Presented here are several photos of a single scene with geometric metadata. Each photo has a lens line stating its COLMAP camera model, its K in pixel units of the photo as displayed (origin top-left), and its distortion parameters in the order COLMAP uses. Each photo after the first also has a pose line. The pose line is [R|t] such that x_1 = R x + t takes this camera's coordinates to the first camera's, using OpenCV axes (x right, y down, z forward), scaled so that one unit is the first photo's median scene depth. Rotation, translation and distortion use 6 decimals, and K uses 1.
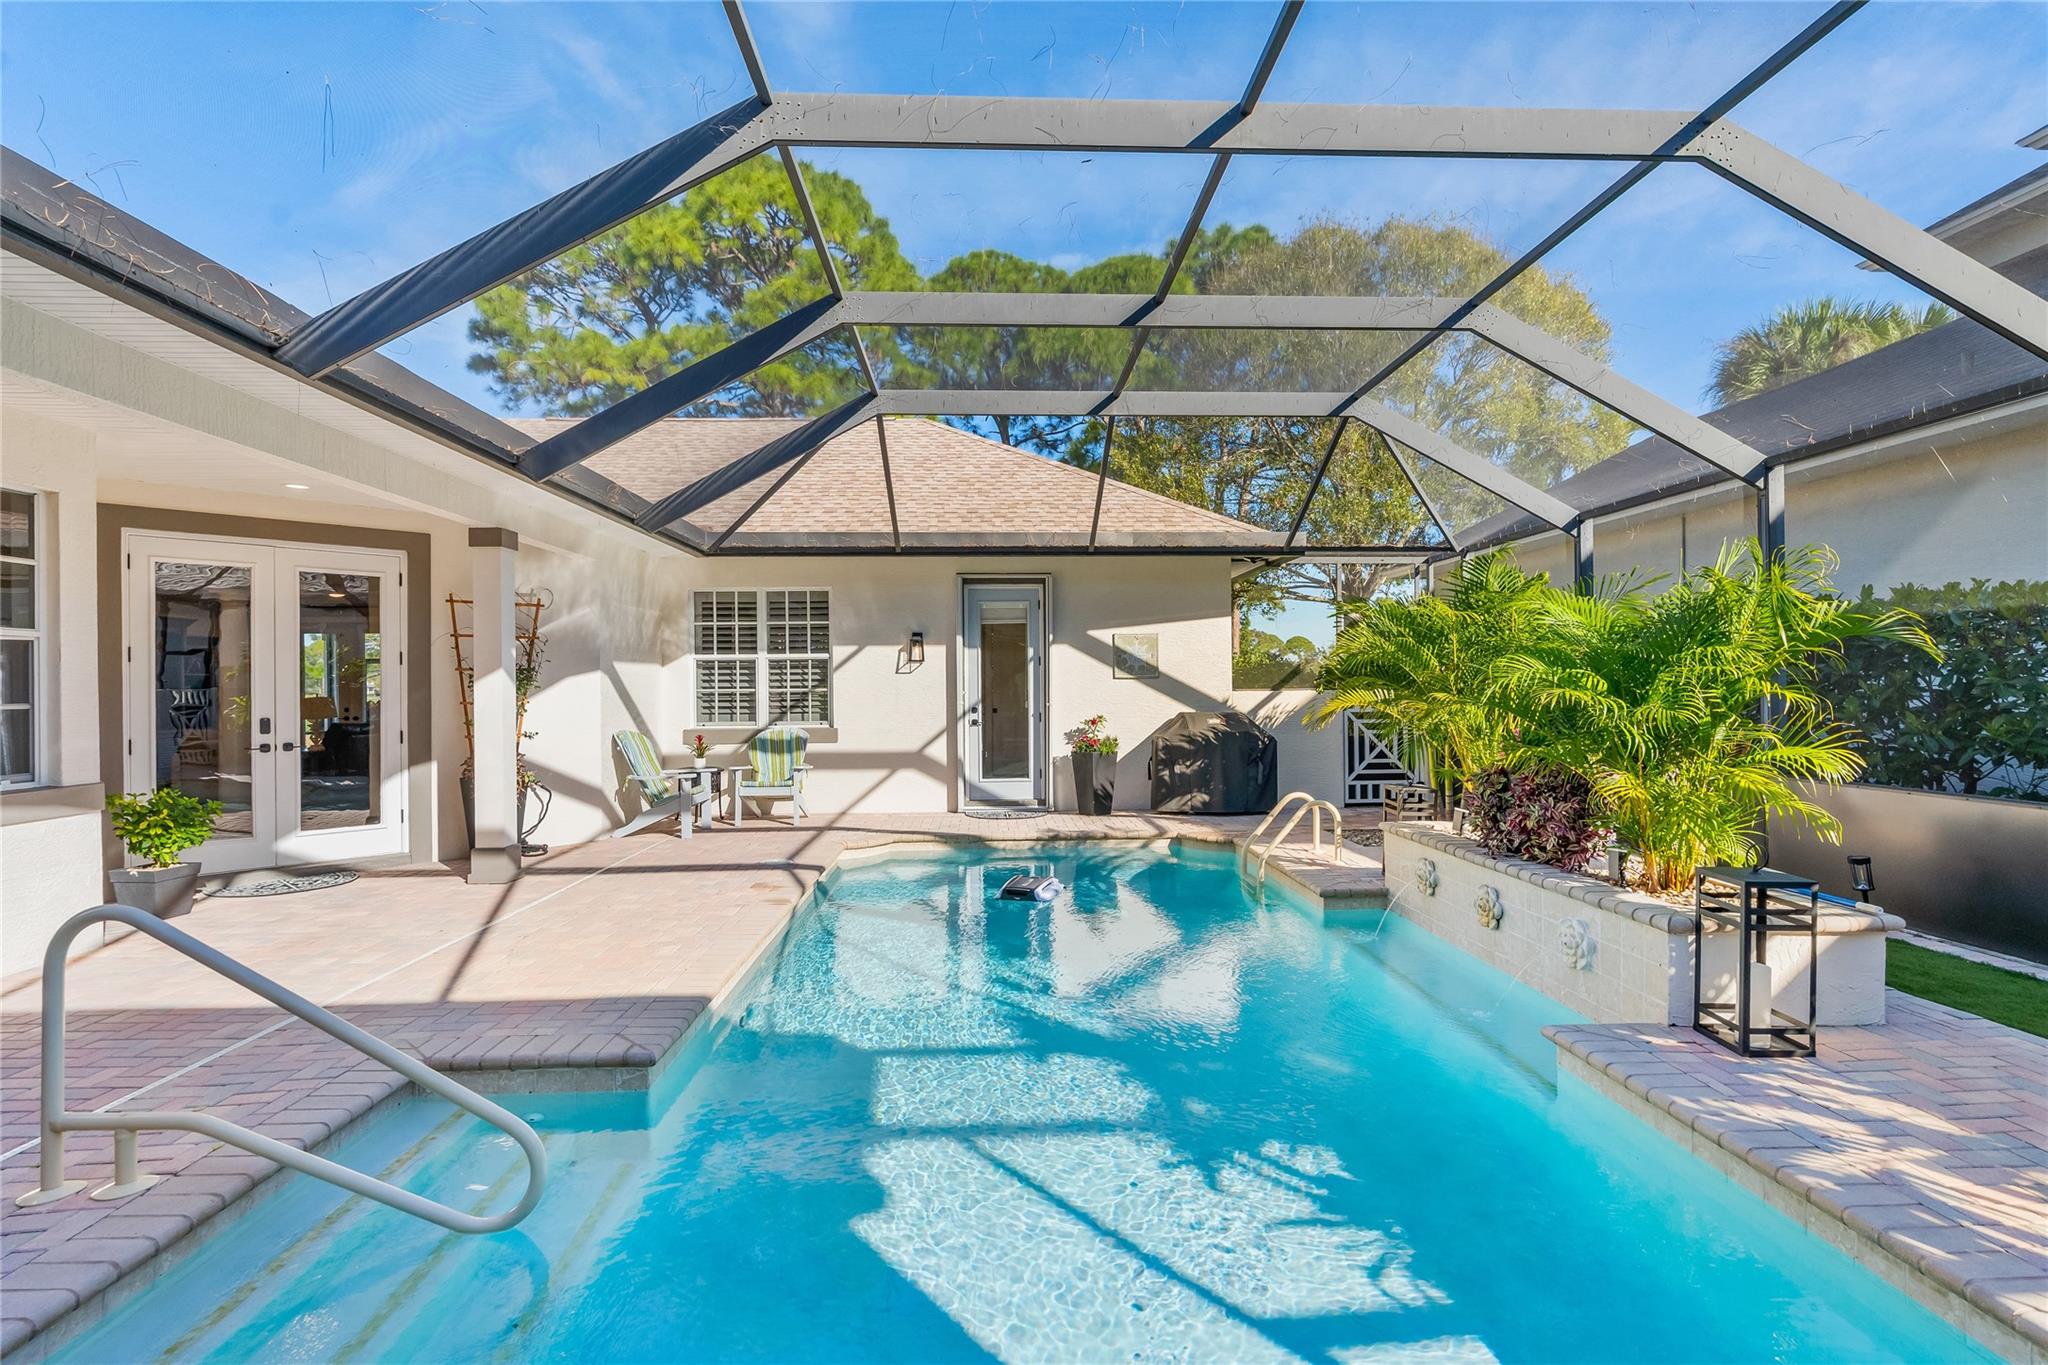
lens RADIAL K [[966.8, 0, 1033.4], [0, 966.8, 687.8], [0, 0, 1]] dist [-0.002769, 0.000407]
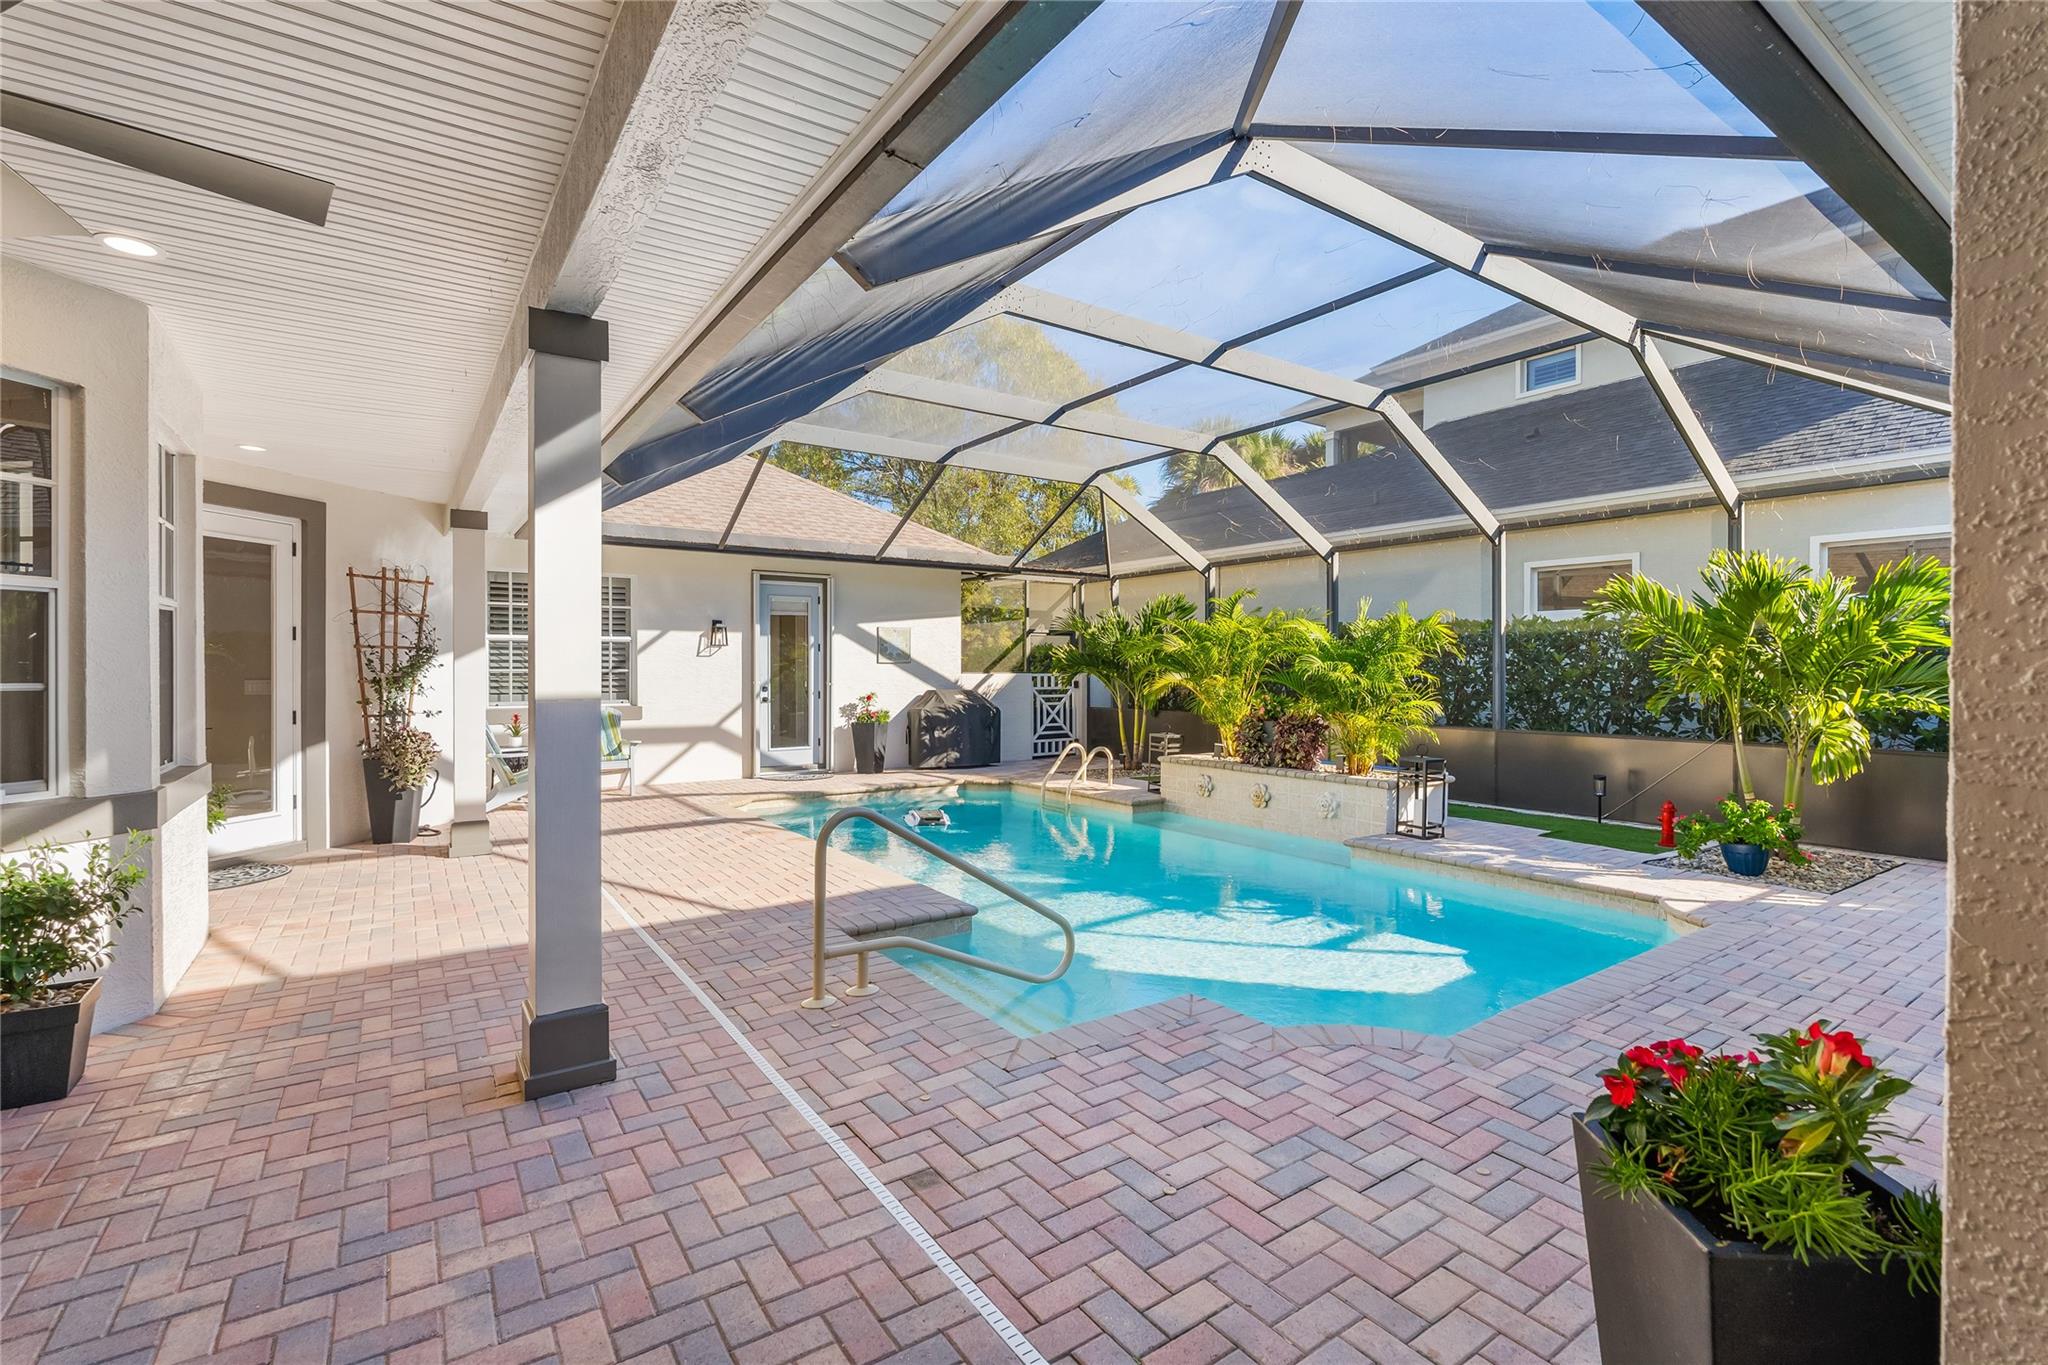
lens RADIAL K [[932.5, 0, 1010.1], [0, 932.5, 674.8], [0, 0, 1]] dist [-0.006811, 0.001914]
pose [[0.847432, 0.004847, 0.530882, -0.416934], [-0.006155, 0.999981, 0.000697, 0.003731], [-0.530869, -0.003858, 0.847445, -0.102544]]
